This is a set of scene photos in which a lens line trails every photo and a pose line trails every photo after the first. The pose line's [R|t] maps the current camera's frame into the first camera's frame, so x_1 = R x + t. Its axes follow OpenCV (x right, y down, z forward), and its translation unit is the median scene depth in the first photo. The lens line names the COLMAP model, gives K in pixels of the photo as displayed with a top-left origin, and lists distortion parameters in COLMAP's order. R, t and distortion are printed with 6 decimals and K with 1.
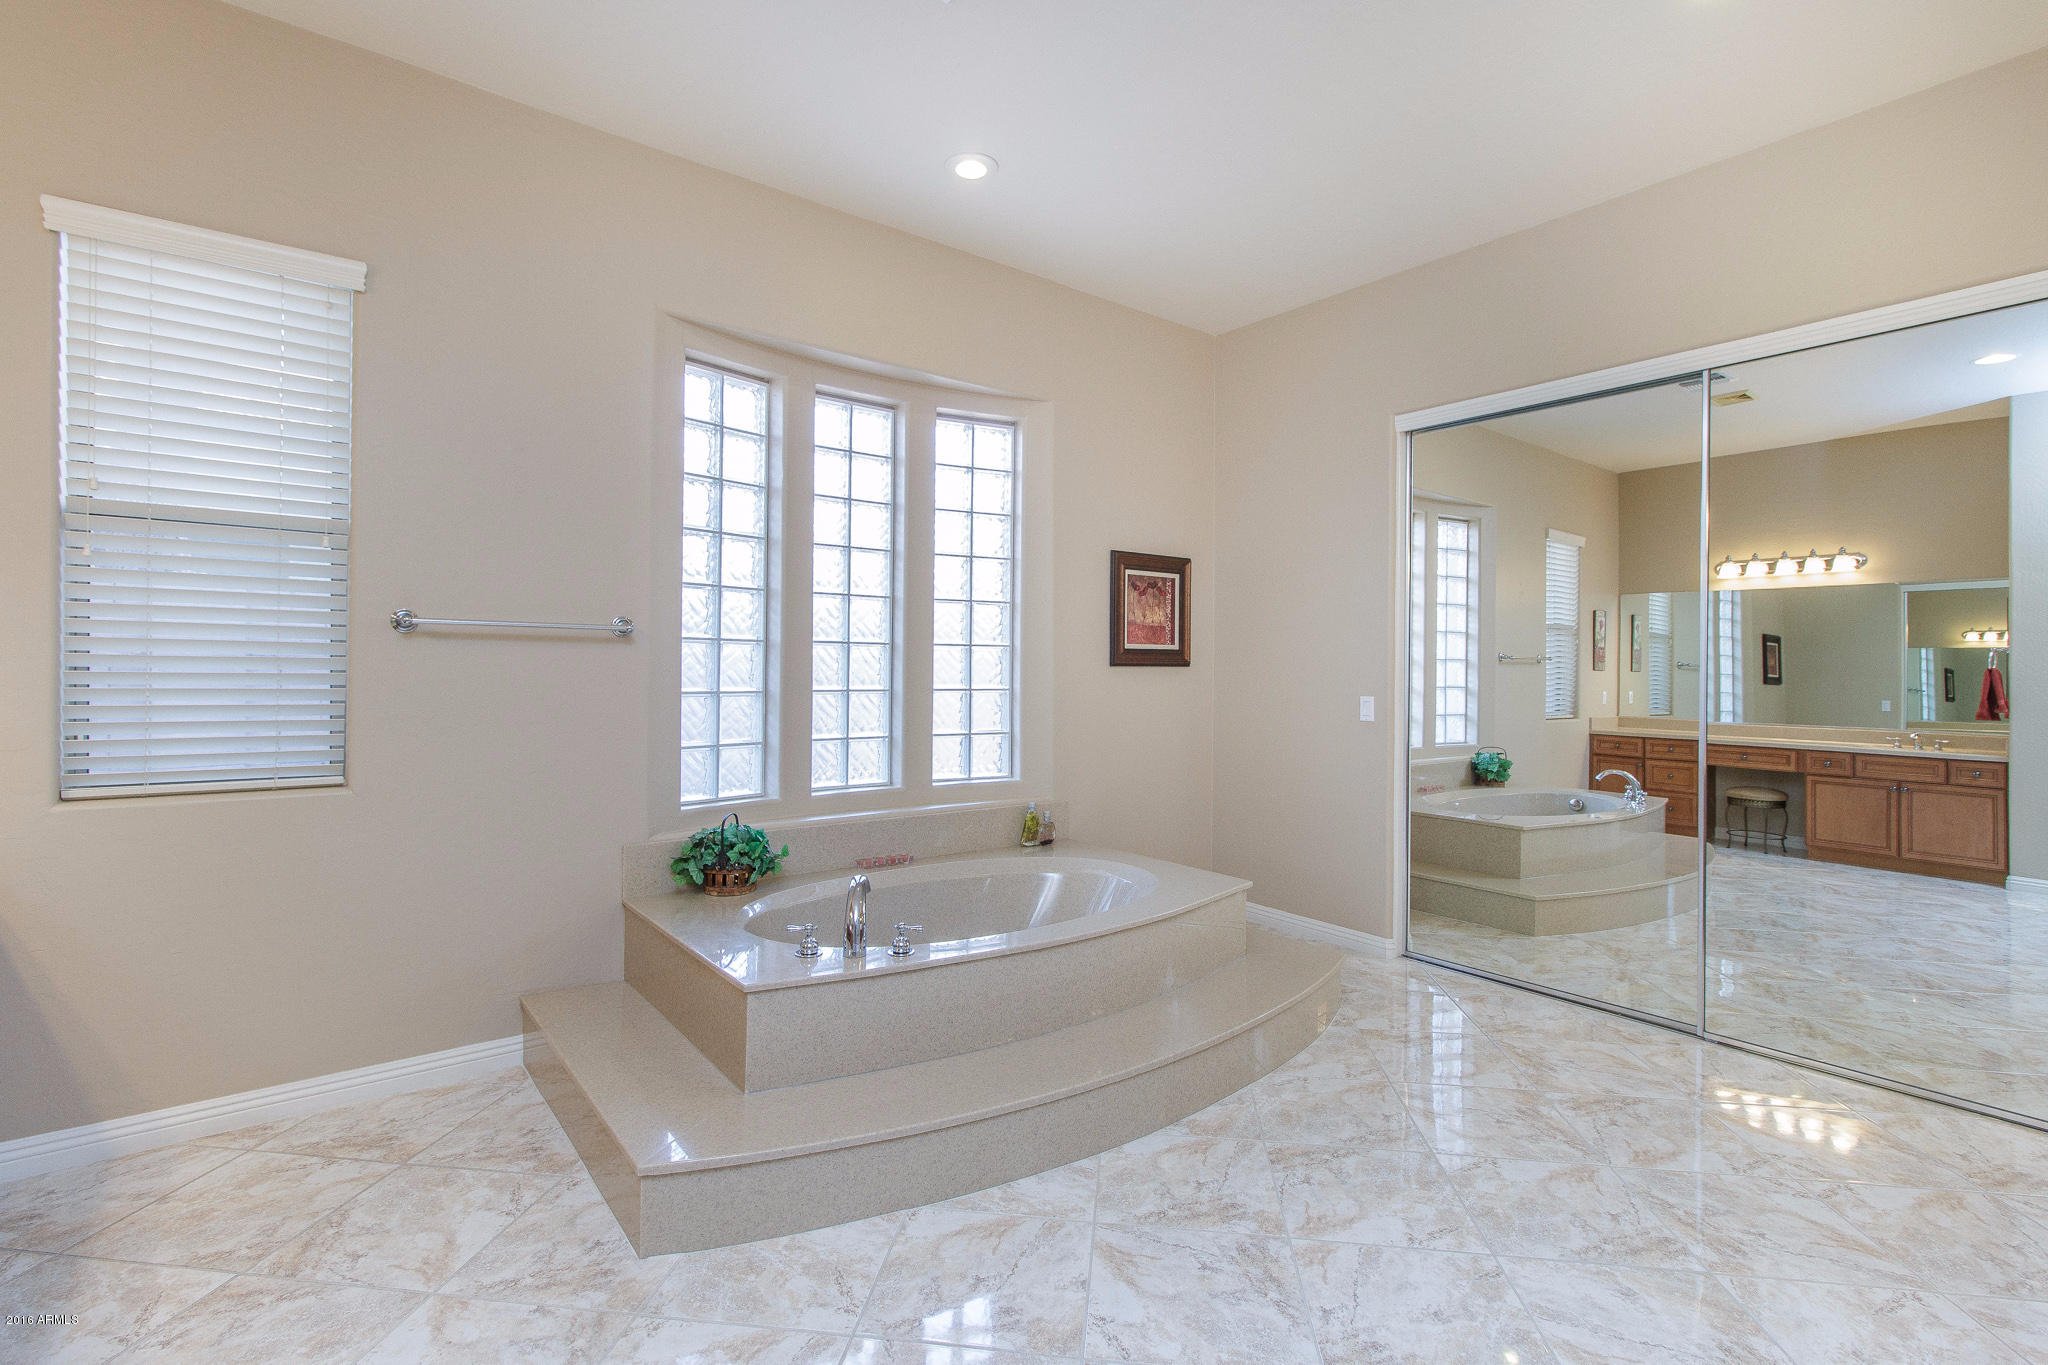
lens RADIAL K [[946.8, 0, 1026.2], [0, 946.8, 673.9], [0, 0, 1]] dist [0.004605, 0.000184]
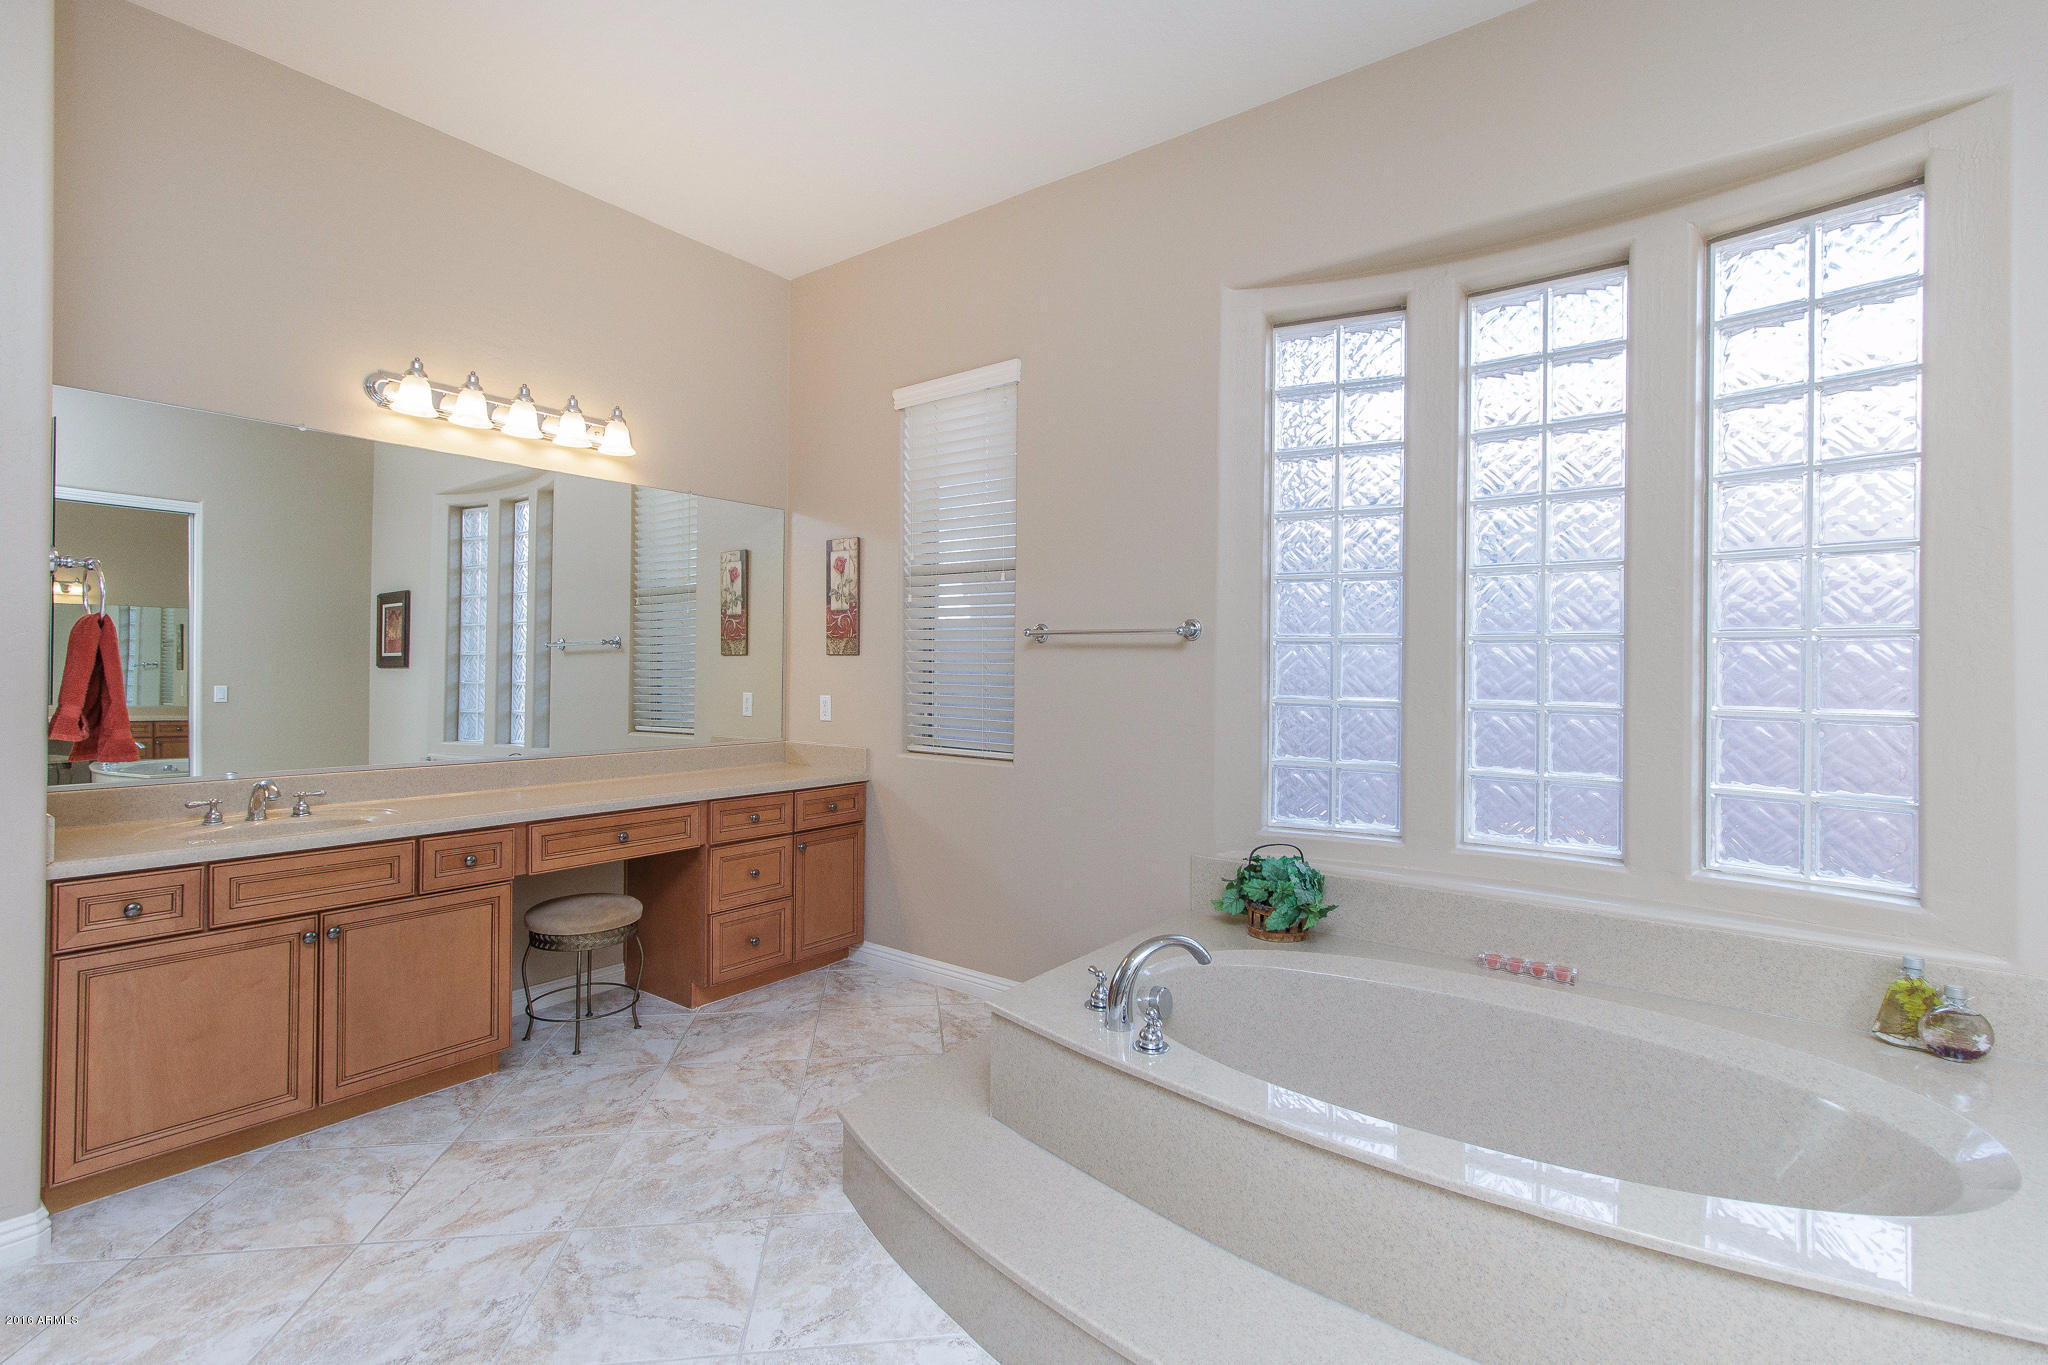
lens RADIAL K [[946.8, 0, 1022.7], [0, 946.8, 672.1], [0, 0, 1]] dist [0.004605, 0.000184]
pose [[0.257894, -0.002225, -0.966171, 0.637857], [-0.015692, 0.999856, -0.006491, 0.003648], [0.966046, 0.016835, 0.257822, 0.783825]]
